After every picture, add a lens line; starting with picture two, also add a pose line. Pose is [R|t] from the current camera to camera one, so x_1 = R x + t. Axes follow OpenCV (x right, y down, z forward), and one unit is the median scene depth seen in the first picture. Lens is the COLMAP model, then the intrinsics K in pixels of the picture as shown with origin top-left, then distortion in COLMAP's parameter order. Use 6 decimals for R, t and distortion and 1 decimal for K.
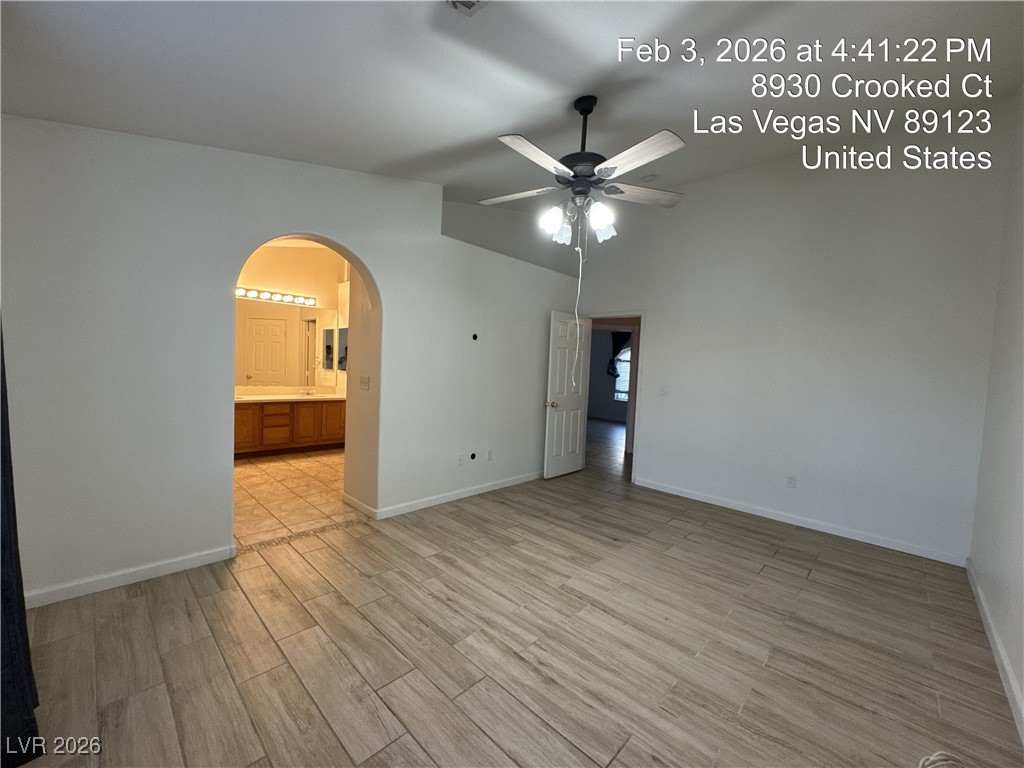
lens RADIAL K [[408.9, 0, 510.3], [0, 408.9, 386.2], [0, 0, 1]] dist [-0.008524, -0.000439]
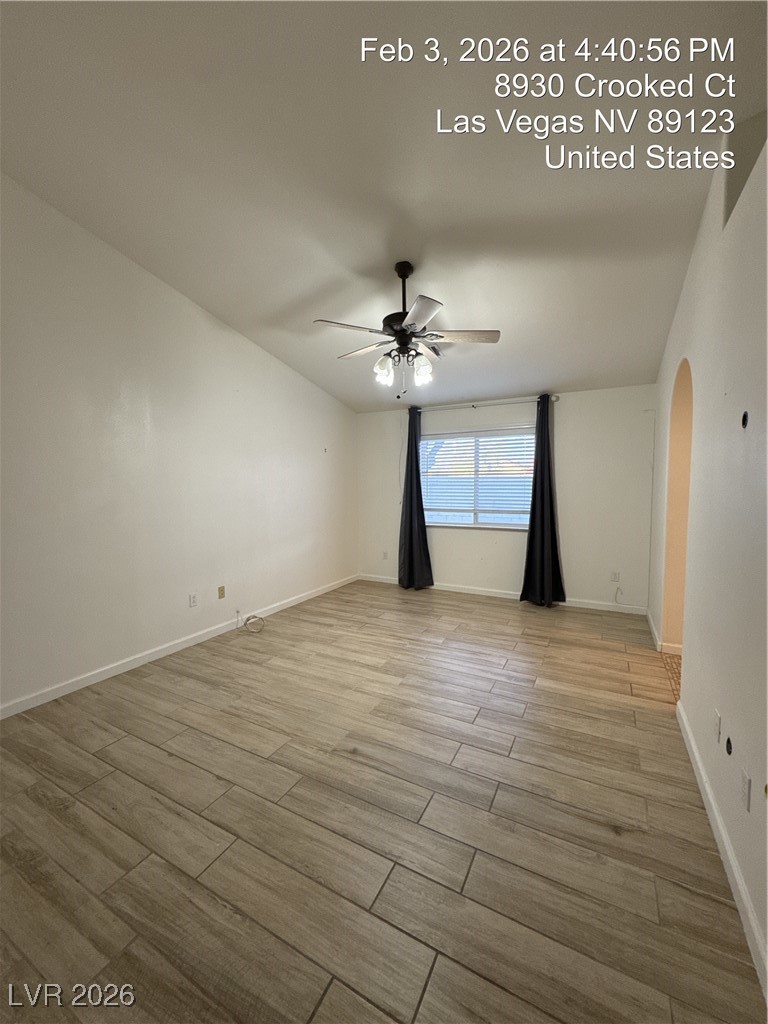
lens RADIAL K [[408.9, 0, 381.8], [0, 408.9, 509.8], [0, 0, 1]] dist [-0.008524, -0.000439]
pose [[-0.963223, -0.024095, -0.267620, 0.482164], [-0.052821, 0.993517, 0.100667, -0.092557], [0.263460, 0.111100, -0.958251, 1.928481]]
